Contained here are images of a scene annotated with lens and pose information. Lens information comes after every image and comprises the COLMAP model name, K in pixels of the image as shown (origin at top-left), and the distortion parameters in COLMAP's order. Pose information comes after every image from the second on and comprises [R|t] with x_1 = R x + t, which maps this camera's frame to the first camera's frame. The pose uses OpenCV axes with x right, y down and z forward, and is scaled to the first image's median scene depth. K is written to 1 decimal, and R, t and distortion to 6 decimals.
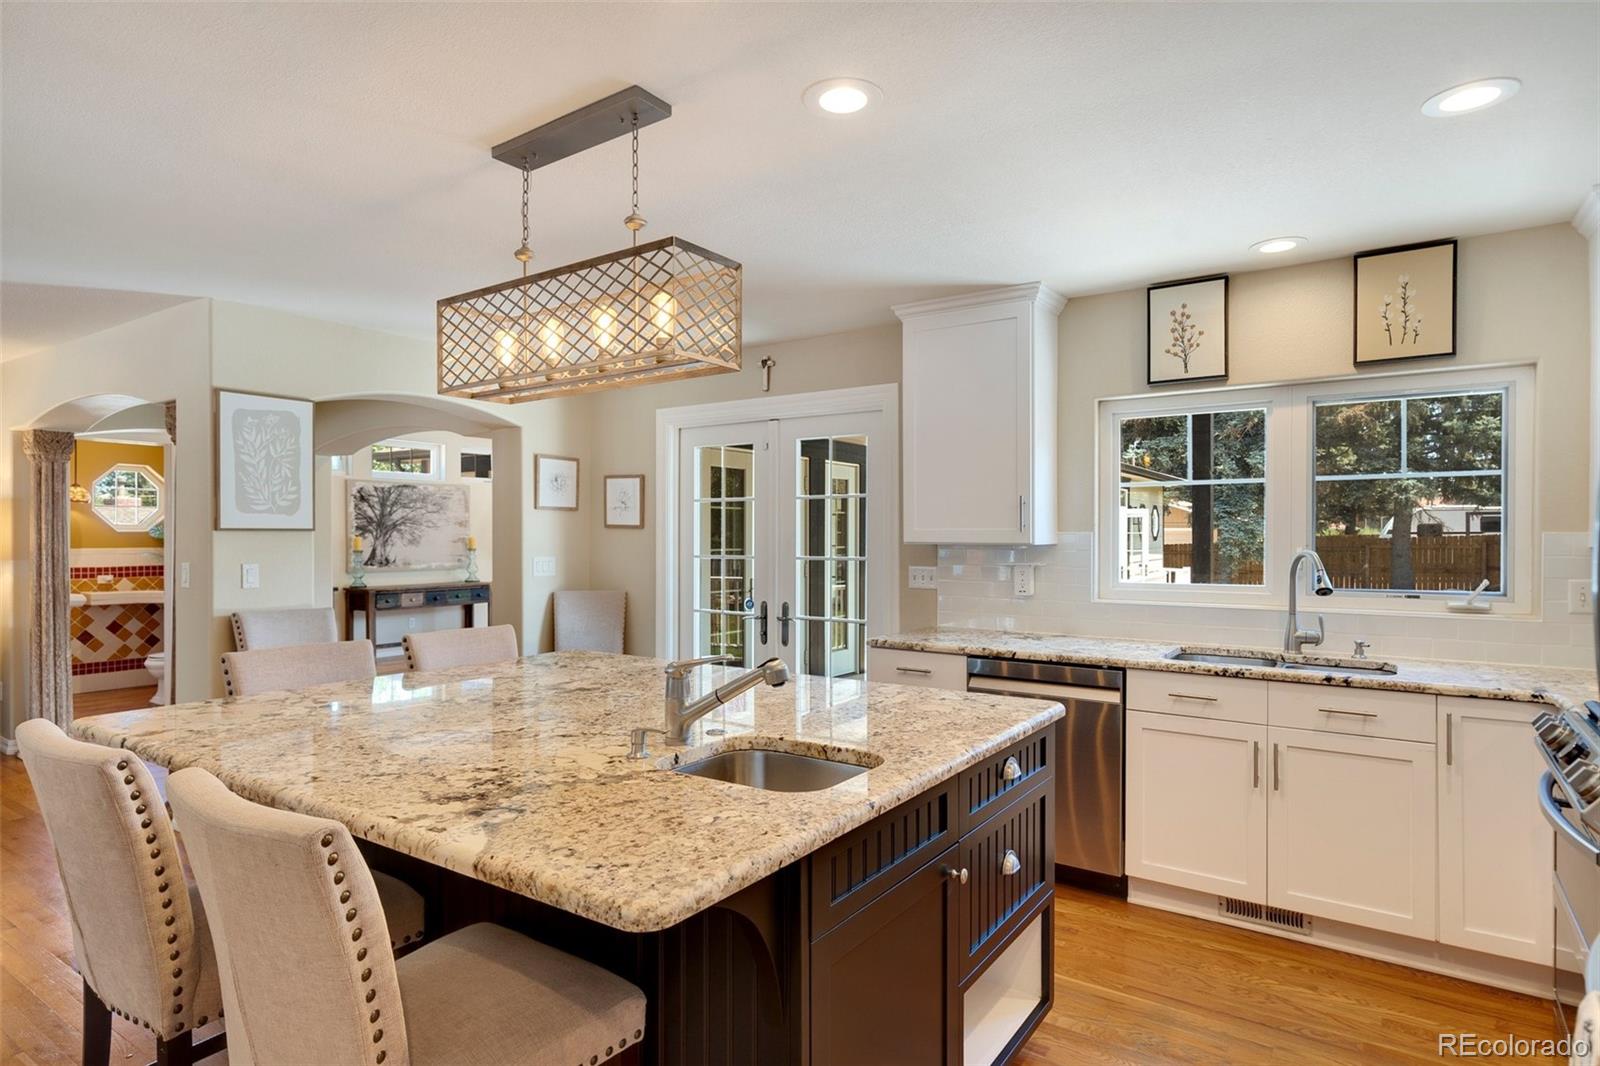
lens RADIAL K [[865.8, 0, 798.4], [0, 865.8, 539.1], [0, 0, 1]] dist [0.003486, 0.001298]
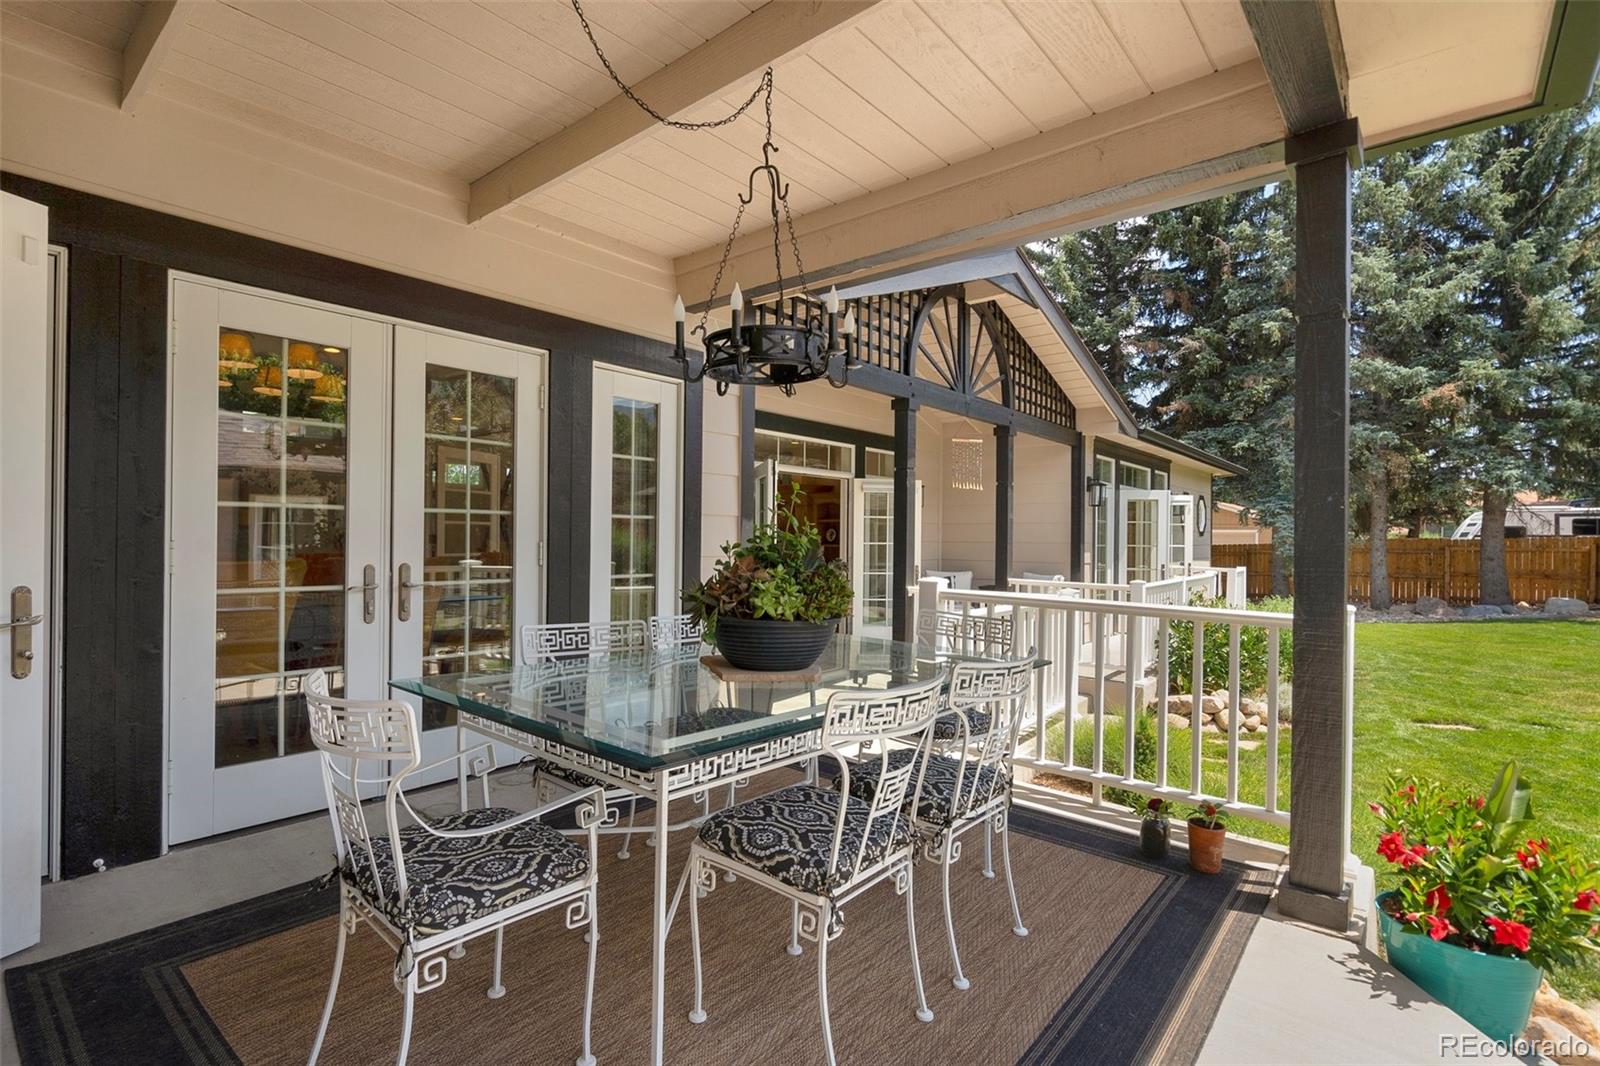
lens RADIAL K [[748.3, 0, 792.6], [0, 748.3, 537.0], [0, 0, 1]] dist [-0.003432, 0.001695]
pose [[0.993954, 0.008252, -0.109485, 0.549955], [-0.009036, 0.999937, -0.006672, 0.070198], [0.109423, 0.007621, 0.993966, 1.336758]]
